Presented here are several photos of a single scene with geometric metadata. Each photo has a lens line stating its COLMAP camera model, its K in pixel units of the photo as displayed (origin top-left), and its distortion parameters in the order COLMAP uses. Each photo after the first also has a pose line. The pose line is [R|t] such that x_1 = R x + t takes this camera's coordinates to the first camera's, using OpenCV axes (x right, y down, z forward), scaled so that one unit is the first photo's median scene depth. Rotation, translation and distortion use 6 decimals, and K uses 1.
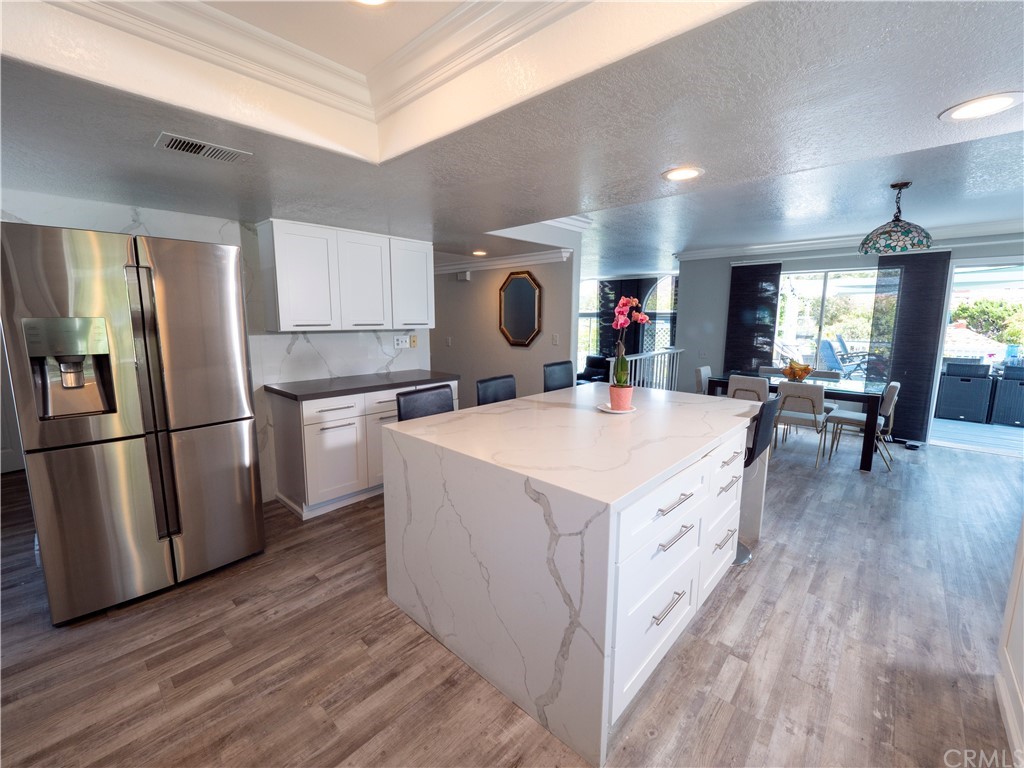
lens RADIAL K [[430.2, 0, 512.0], [0, 430.2, 384.0], [0, 0, 1]] dist [-0.002156, -0.000102]
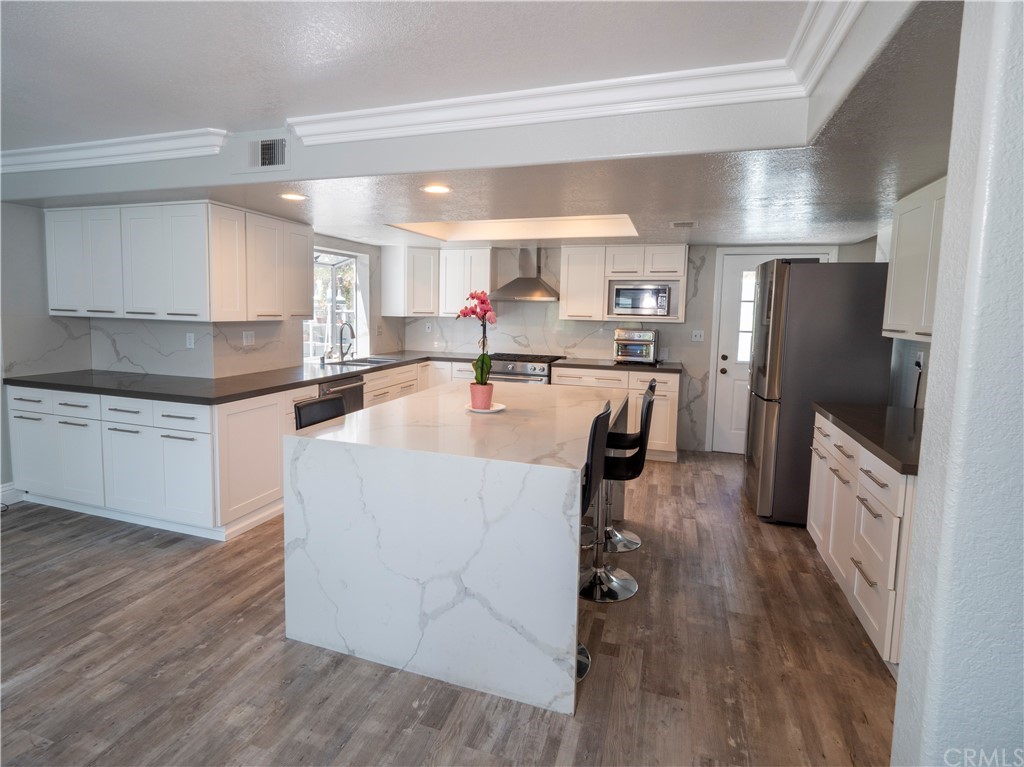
lens RADIAL K [[550.4, 0, 480.8], [0, 550.4, 360.3], [0, 0, 1]] dist [-0.000717, -0.000953]
pose [[-0.921149, 0.015603, -0.388896, 0.831504], [-0.082761, 0.968493, 0.234886, -0.374957], [0.380308, 0.248551, -0.890836, 2.356646]]
